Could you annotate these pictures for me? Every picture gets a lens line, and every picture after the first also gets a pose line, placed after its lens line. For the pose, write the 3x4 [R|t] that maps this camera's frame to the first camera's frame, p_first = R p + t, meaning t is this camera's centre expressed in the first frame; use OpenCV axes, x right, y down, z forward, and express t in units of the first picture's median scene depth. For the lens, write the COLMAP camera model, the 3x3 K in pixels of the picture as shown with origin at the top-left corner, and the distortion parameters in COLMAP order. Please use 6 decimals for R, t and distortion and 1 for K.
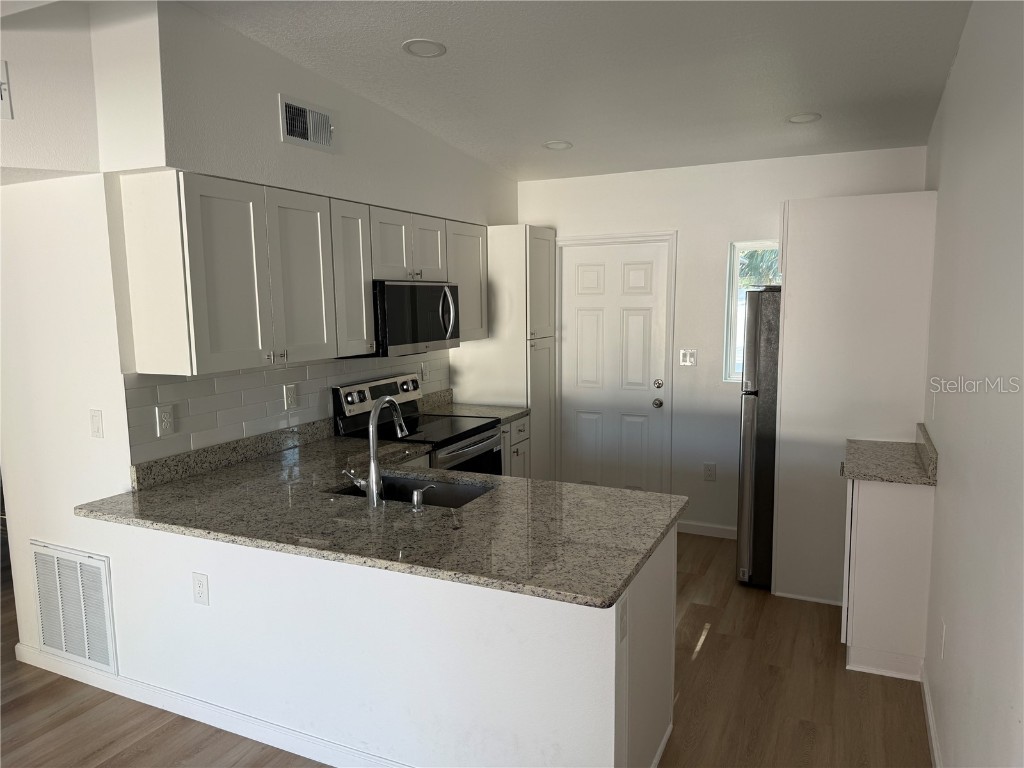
lens RADIAL K [[726.4, 0, 509.5], [0, 726.4, 386.7], [0, 0, 1]] dist [0.049836, -0.059316]
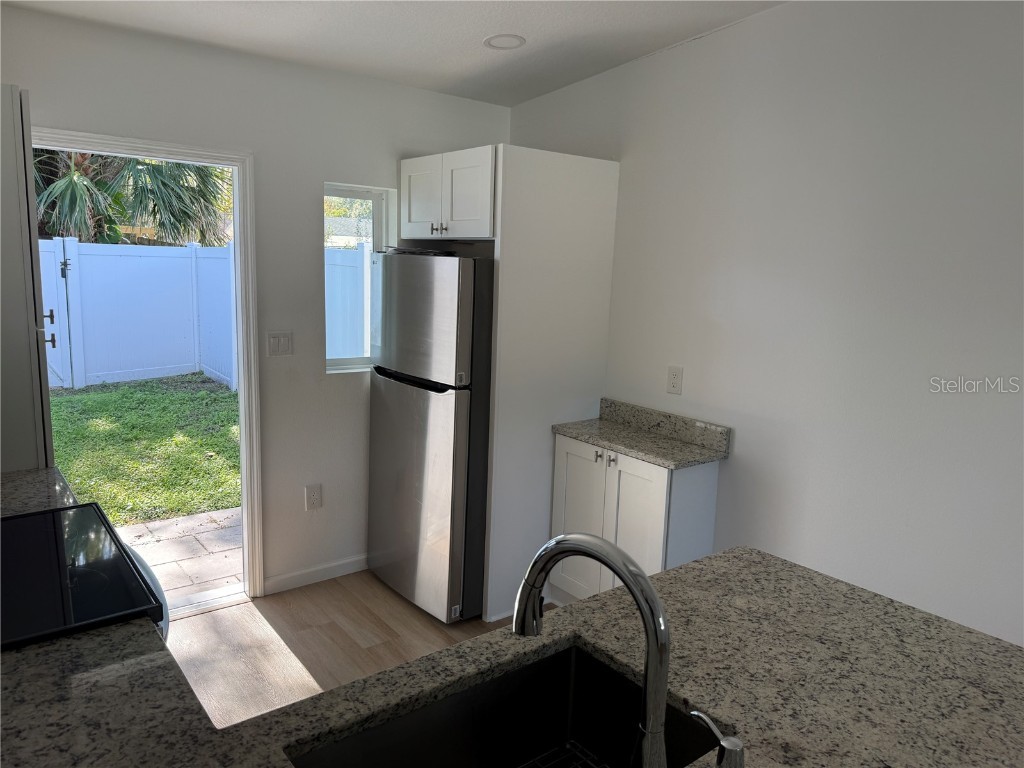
lens RADIAL K [[726.4, 0, 509.5], [0, 726.4, 386.7], [0, 0, 1]] dist [0.049836, -0.059316]
pose [[0.450488, -0.122743, 0.884305, -0.402030], [0.071089, 0.992291, 0.101517, -0.080492], [-0.889948, 0.017132, 0.455741, 0.712166]]
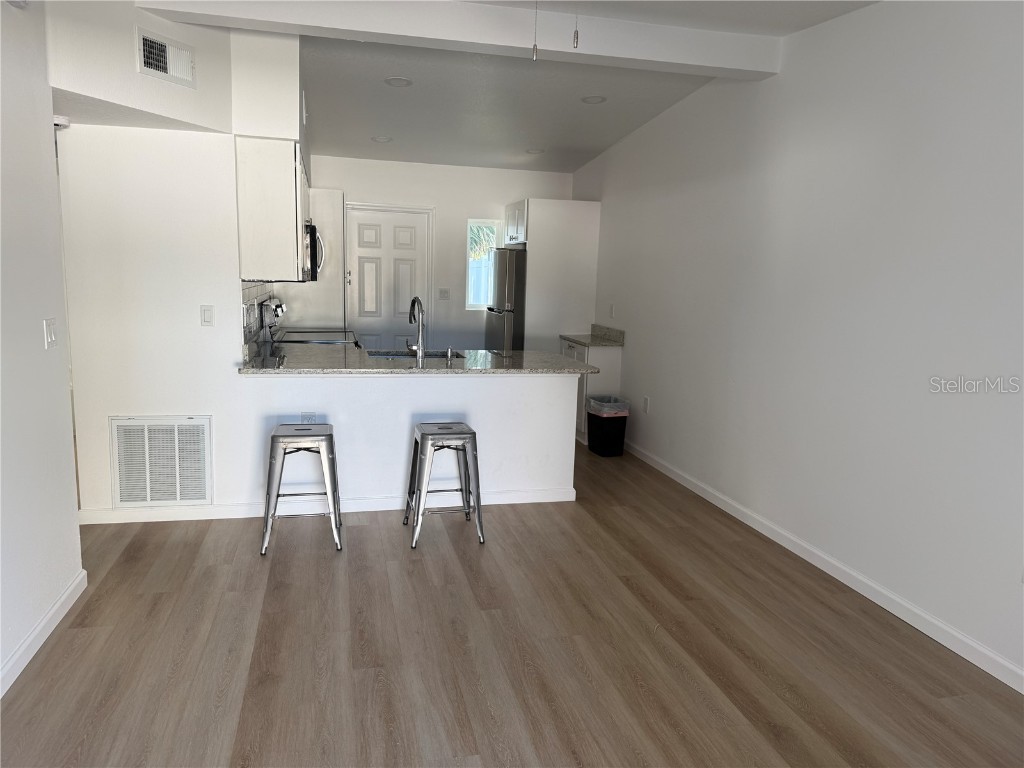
lens RADIAL K [[726.4, 0, 509.5], [0, 726.4, 386.7], [0, 0, 1]] dist [0.049836, -0.059316]
pose [[0.775663, -0.060903, 0.628202, -0.870752], [0.039002, 0.998056, 0.048601, 0.120702], [-0.629941, -0.013197, 0.776531, -0.361656]]
